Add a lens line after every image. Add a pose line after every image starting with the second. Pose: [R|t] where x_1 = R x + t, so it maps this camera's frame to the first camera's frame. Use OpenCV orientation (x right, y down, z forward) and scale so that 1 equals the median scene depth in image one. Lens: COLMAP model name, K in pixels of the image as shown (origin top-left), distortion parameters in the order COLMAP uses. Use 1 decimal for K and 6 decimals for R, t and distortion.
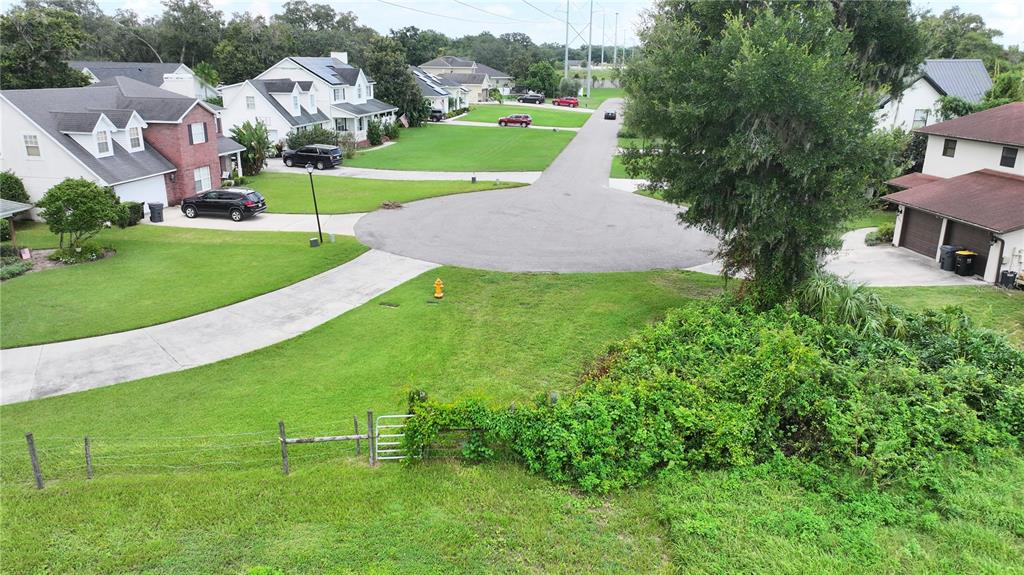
lens RADIAL K [[719.1, 0, 515.3], [0, 719.1, 291.5], [0, 0, 1]] dist [-0.001127, 0.022623]
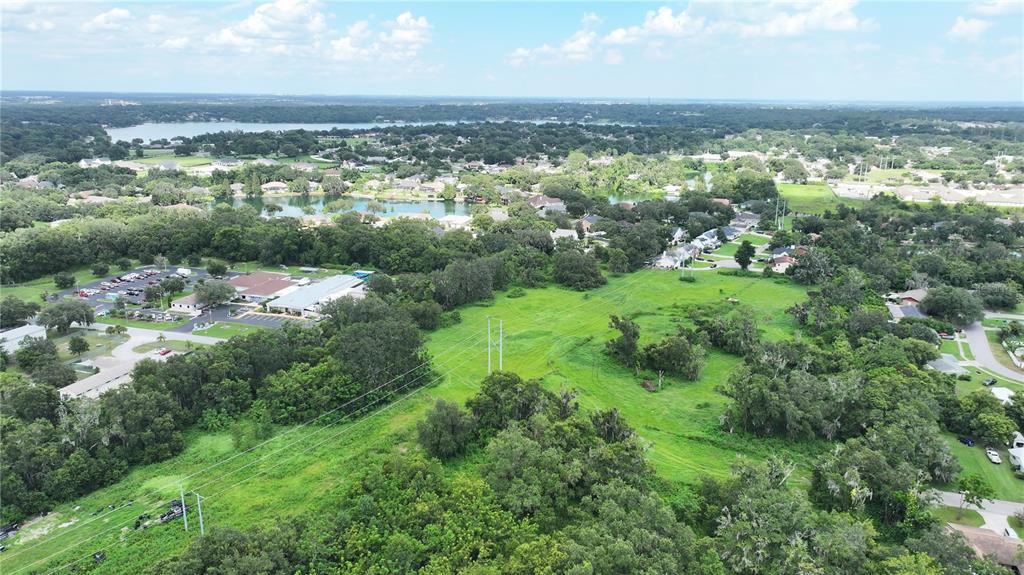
lens RADIAL K [[719.1, 0, 517.8], [0, 719.1, 282.5], [0, 0, 1]] dist [-0.001127, 0.022623]
pose [[0.901612, 0.108631, -0.418682, 0.772747], [-0.132623, 0.990756, -0.028535, 0.419626], [0.411712, 0.081254, 0.907685, -4.622386]]
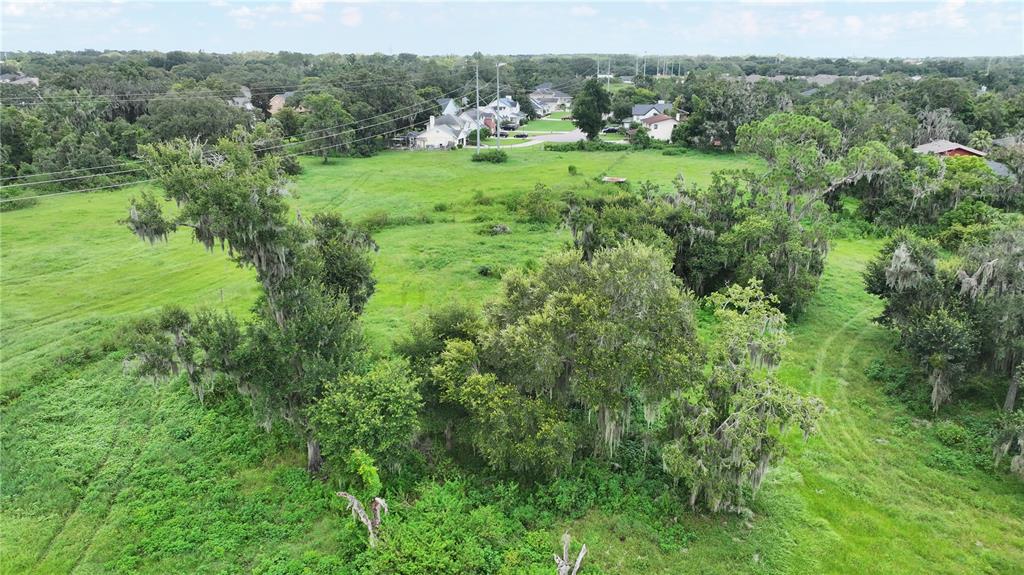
lens RADIAL K [[719.1, 0, 512.1], [0, 719.1, 283.0], [0, 0, 1]] dist [-0.001127, 0.022623]
pose [[0.993534, 0.025807, -0.110567, 0.128195], [-0.027016, 0.999590, -0.009450, 0.497557], [0.110278, 0.012376, 0.993824, -2.052306]]
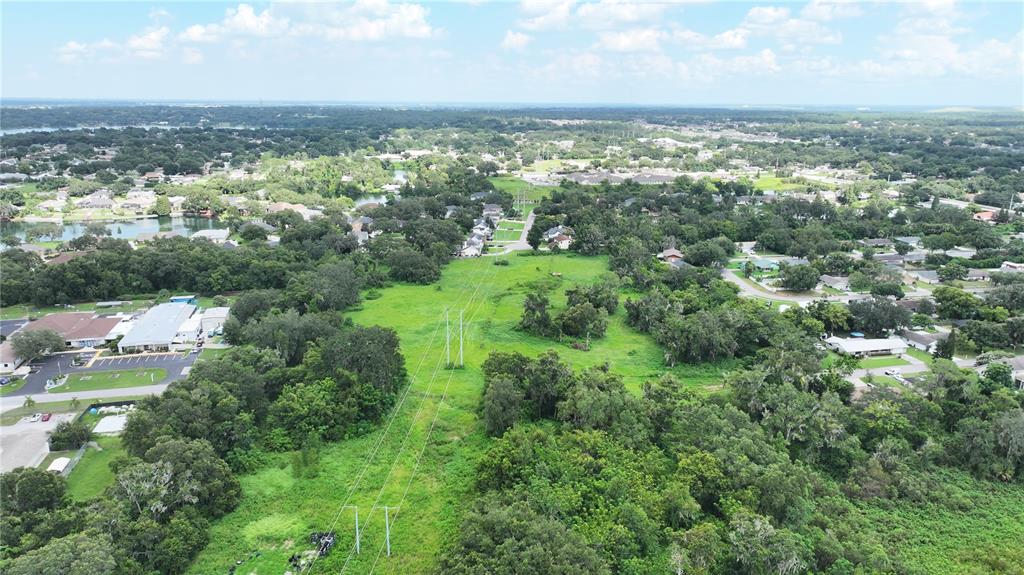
lens RADIAL K [[719.1, 0, 516.8], [0, 719.1, 287.9], [0, 0, 1]] dist [-0.001127, 0.022623]
pose [[0.996228, -0.025194, 0.083034, -0.488243], [0.029539, 0.998235, -0.051522, 0.566018], [-0.081590, 0.053780, 0.995214, -5.098804]]
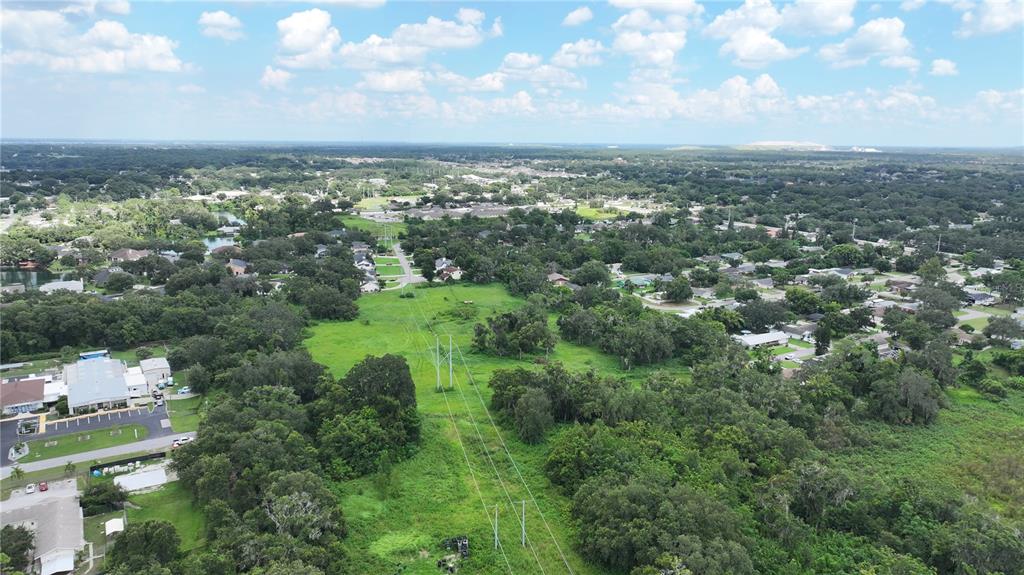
lens RADIAL K [[719.1, 0, 519.0], [0, 719.1, 286.4], [0, 0, 1]] dist [-0.001127, 0.022623]
pose [[0.920787, -0.080502, 0.381668, -1.413121], [0.120051, 0.989464, -0.080927, 0.579018], [-0.371132, 0.120336, 0.920750, -5.166614]]
